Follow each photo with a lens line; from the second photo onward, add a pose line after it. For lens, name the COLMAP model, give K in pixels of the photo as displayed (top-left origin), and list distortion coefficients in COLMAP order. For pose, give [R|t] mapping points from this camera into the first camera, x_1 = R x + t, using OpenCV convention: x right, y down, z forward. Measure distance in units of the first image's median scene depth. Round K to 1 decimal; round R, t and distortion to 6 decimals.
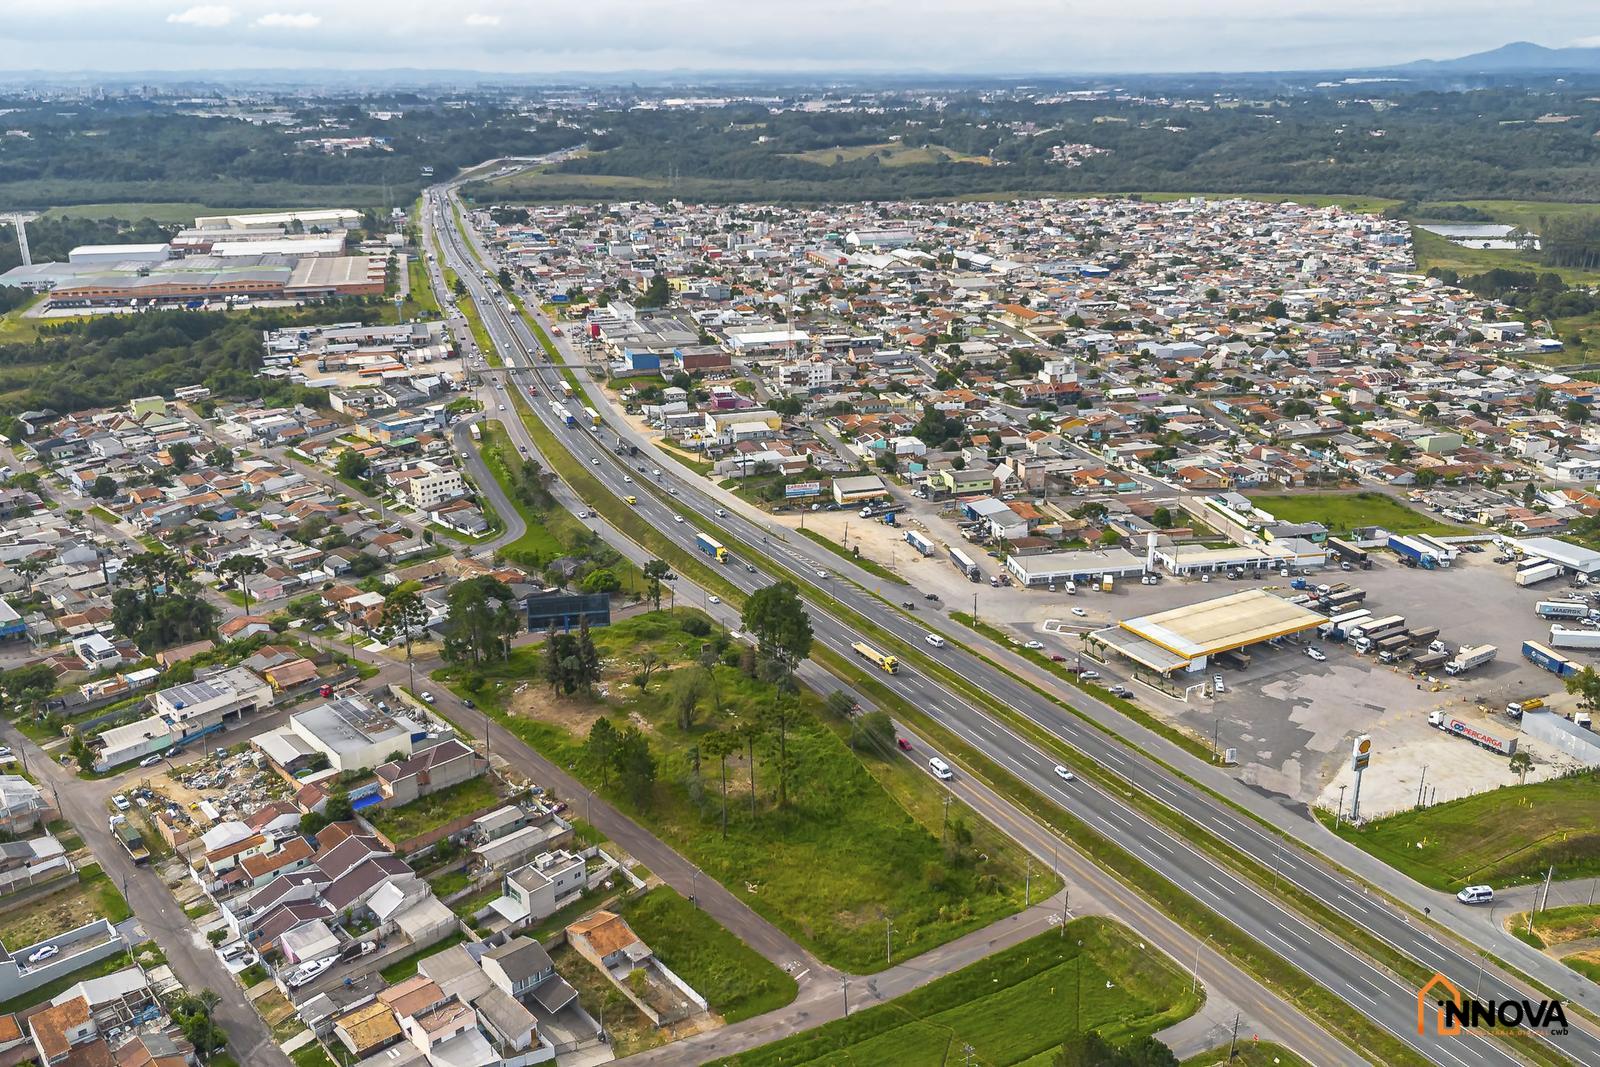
lens RADIAL K [[1347.3, 0, 803.4], [0, 1347.3, 541.3], [0, 0, 1]] dist [0.072103, -0.078716]
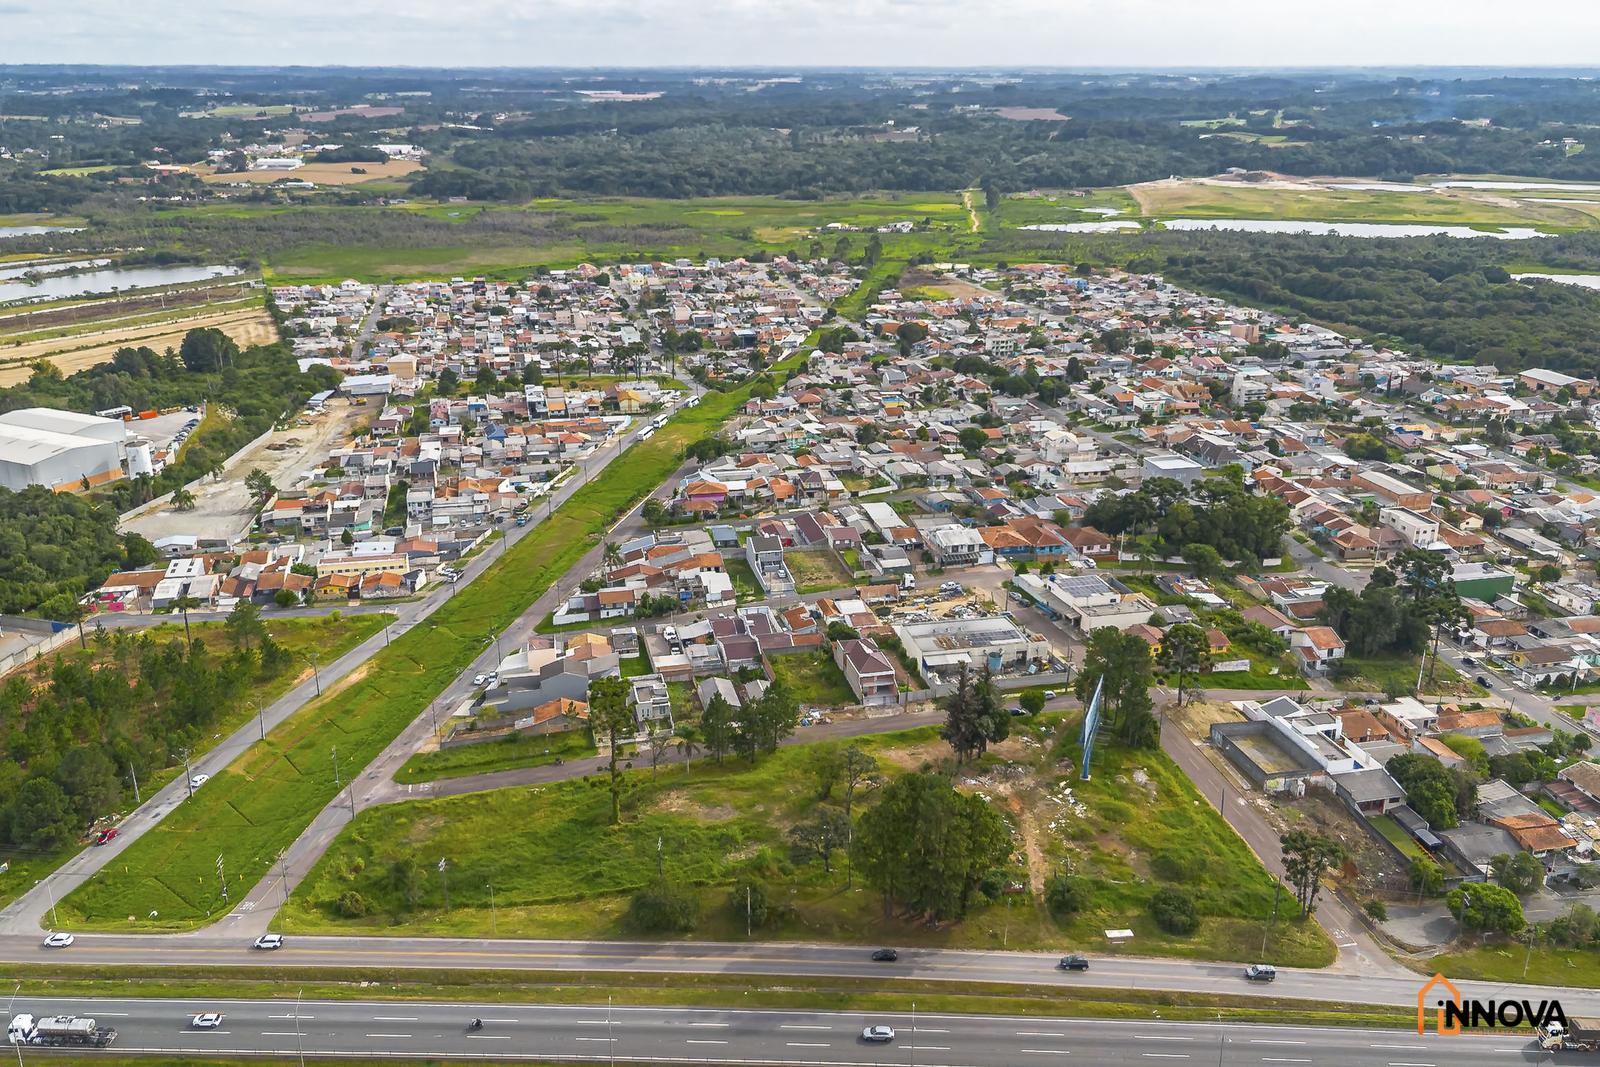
lens RADIAL K [[1347.3, 0, 796.3], [0, 1347.3, 538.9], [0, 0, 1]] dist [0.072103, -0.078716]
pose [[-0.511691, 0.292810, -0.807735, 0.509785], [-0.277885, 0.833200, 0.478078, -0.360231], [0.812990, 0.469085, -0.344973, 1.152280]]
